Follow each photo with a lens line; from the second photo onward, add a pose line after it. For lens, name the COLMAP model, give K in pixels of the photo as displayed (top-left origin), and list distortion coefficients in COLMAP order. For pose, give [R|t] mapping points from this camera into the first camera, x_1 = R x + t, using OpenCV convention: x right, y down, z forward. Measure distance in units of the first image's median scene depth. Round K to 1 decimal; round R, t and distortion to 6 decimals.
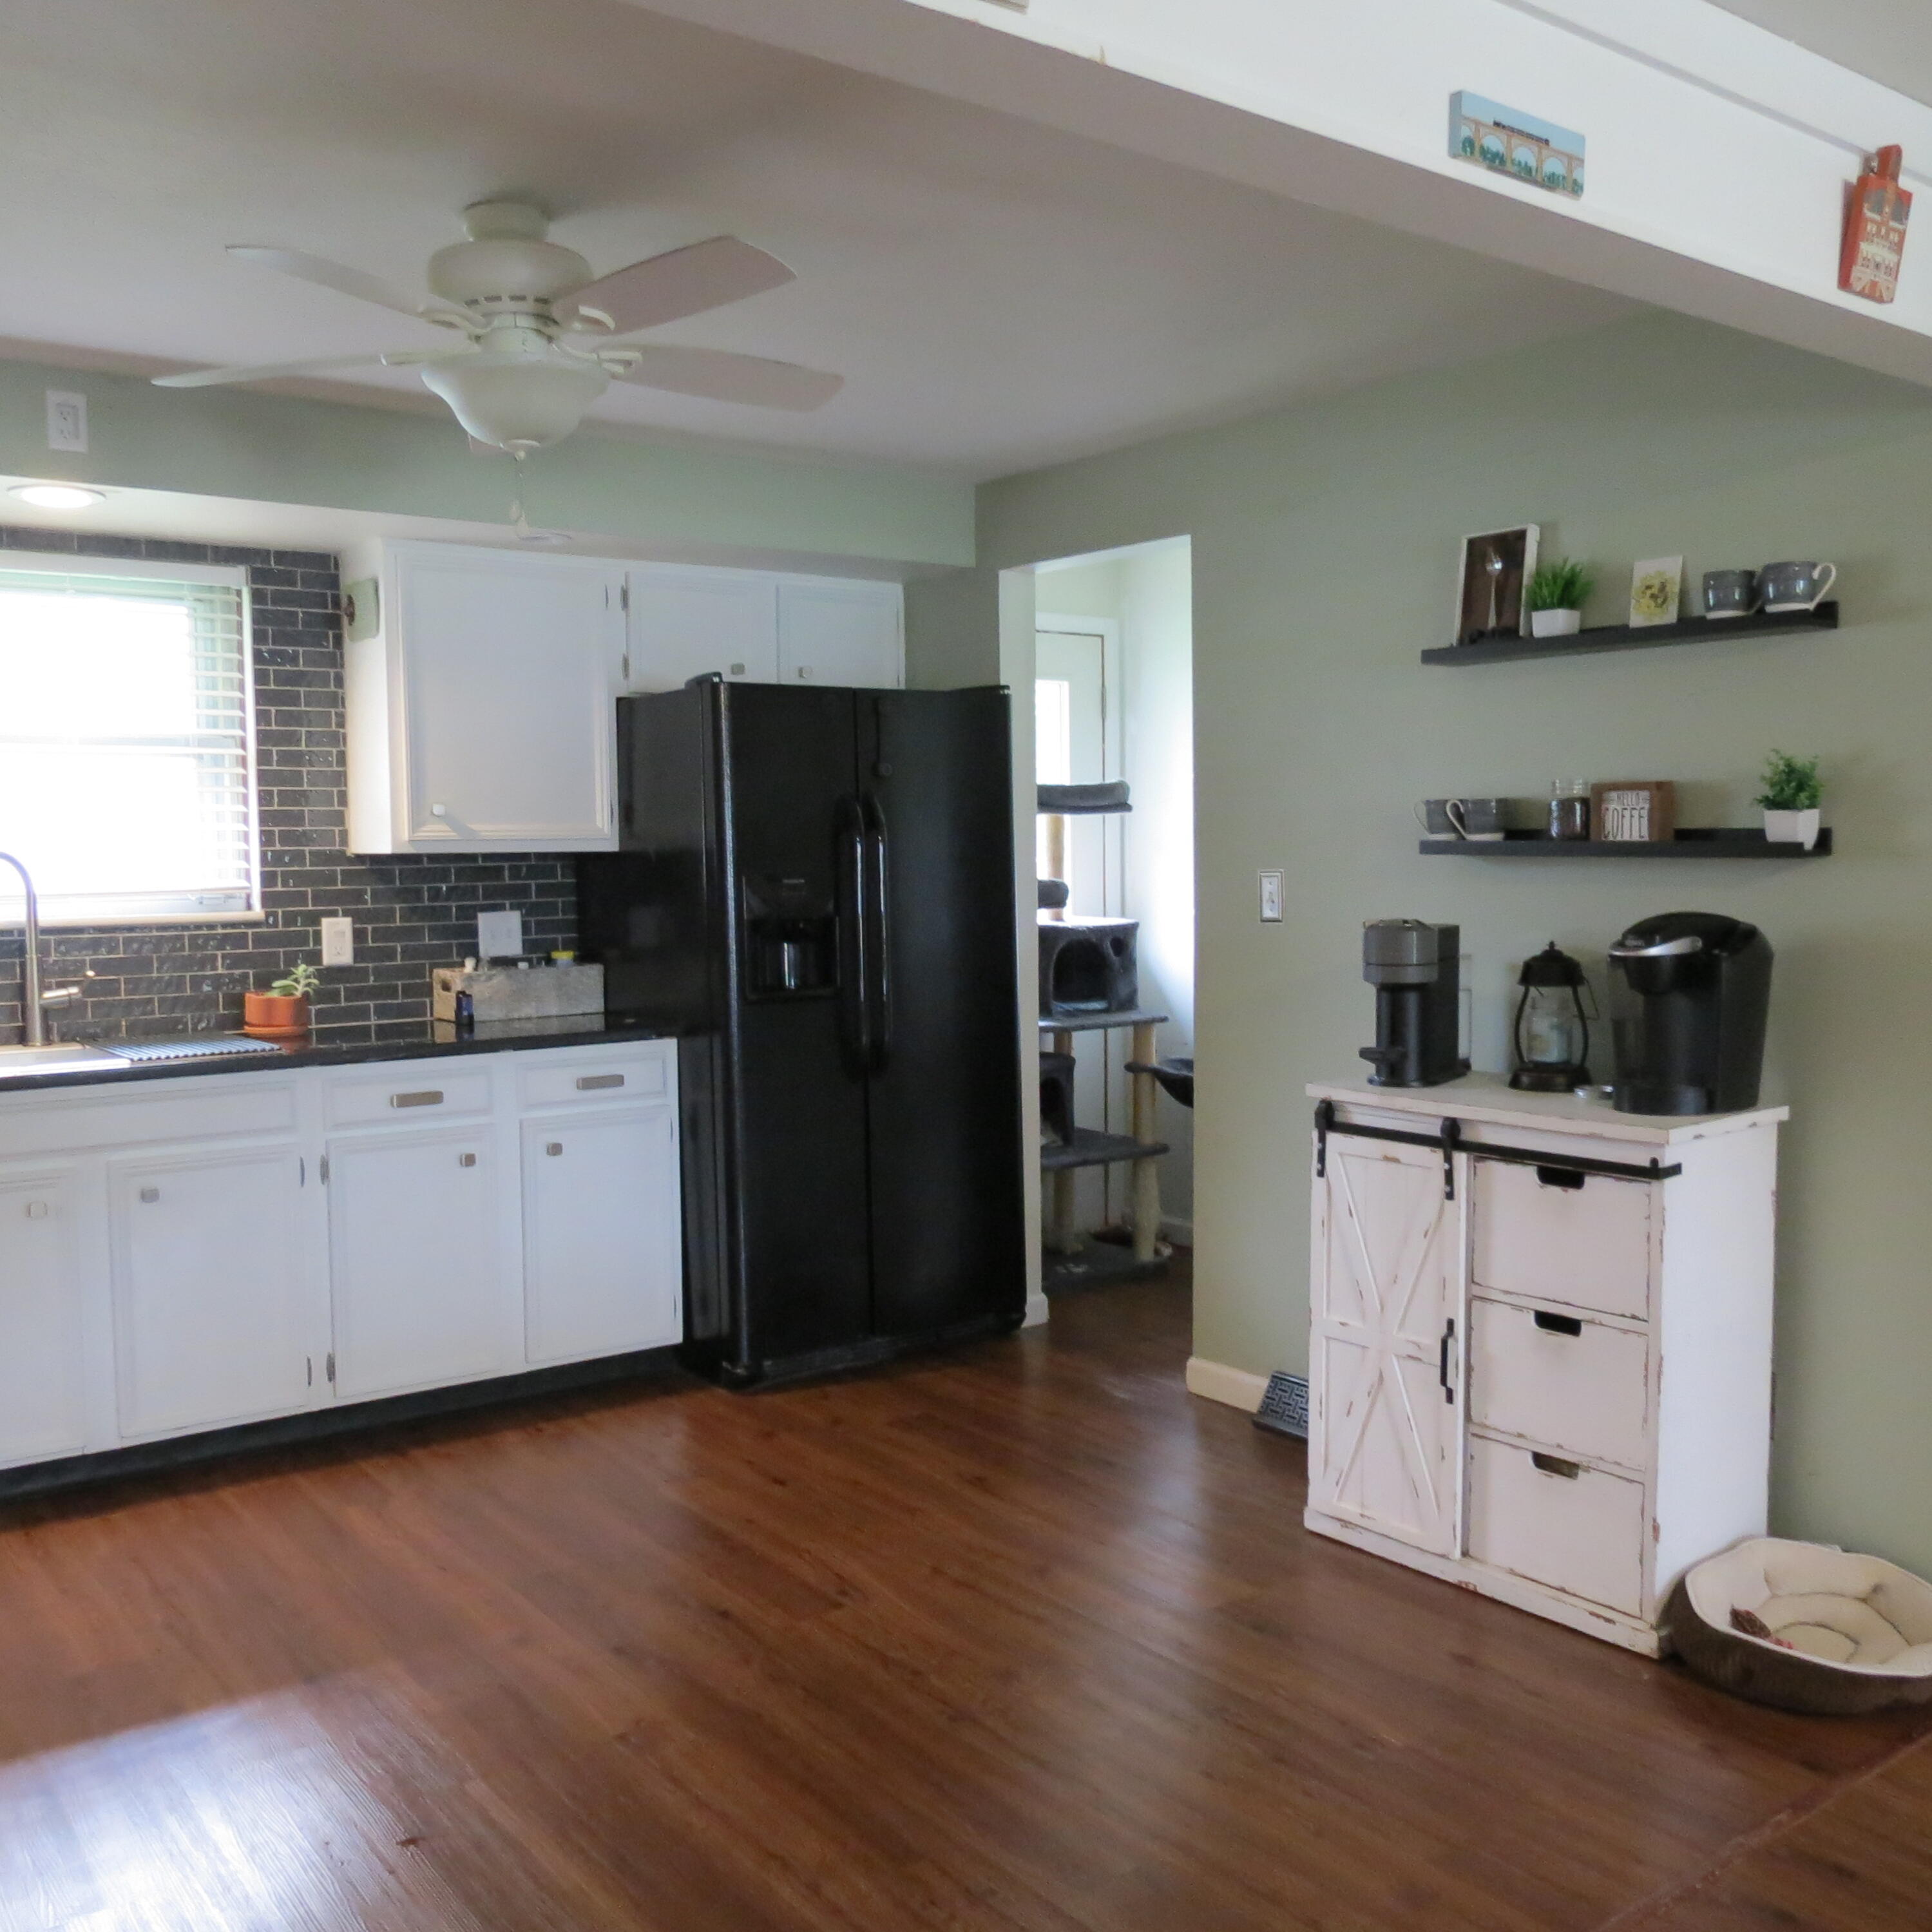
lens RADIAL K [[1874.9, 0, 929.4], [0, 1874.9, 966.8], [0, 0, 1]] dist [-0.023688, -0.012989]
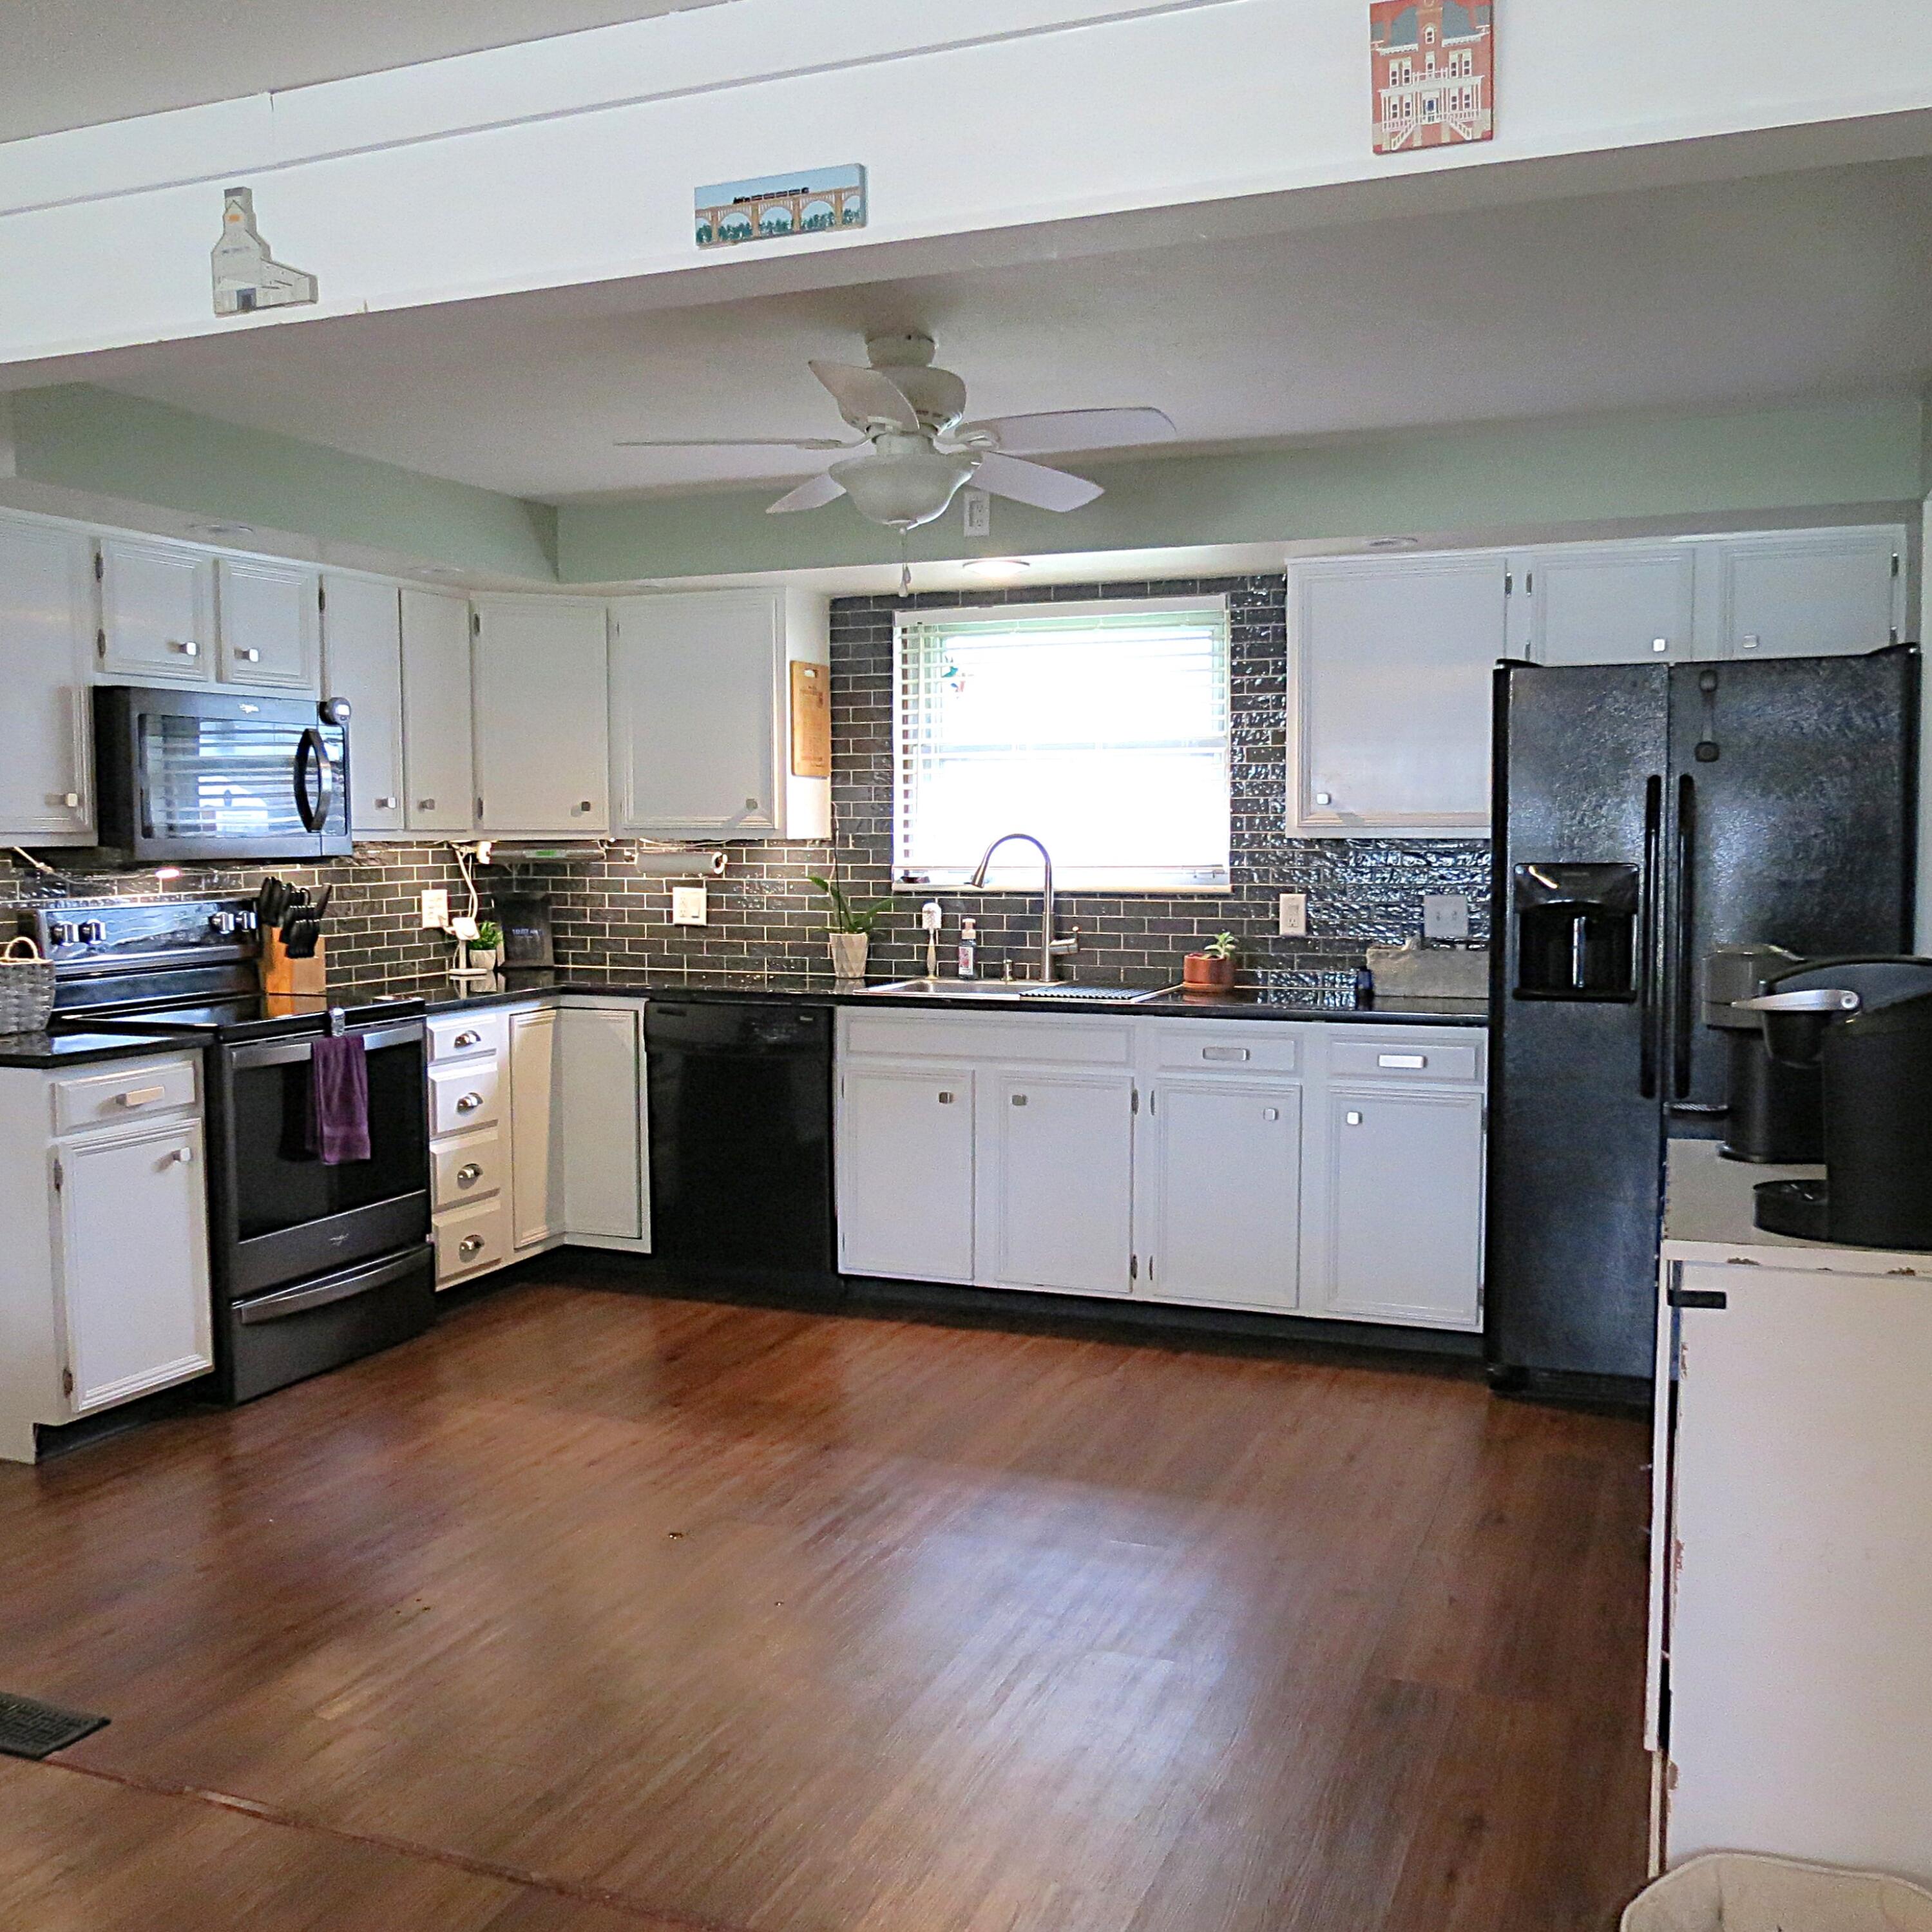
lens RADIAL K [[1874.9, 0, 929.4], [0, 1874.9, 966.8], [0, 0, 1]] dist [-0.023688, -0.012989]
pose [[0.511947, 0.073646, -0.855854, 0.607460], [-0.055925, 0.997062, 0.052344, -0.032437], [0.857195, 0.021066, 0.514562, 0.249678]]
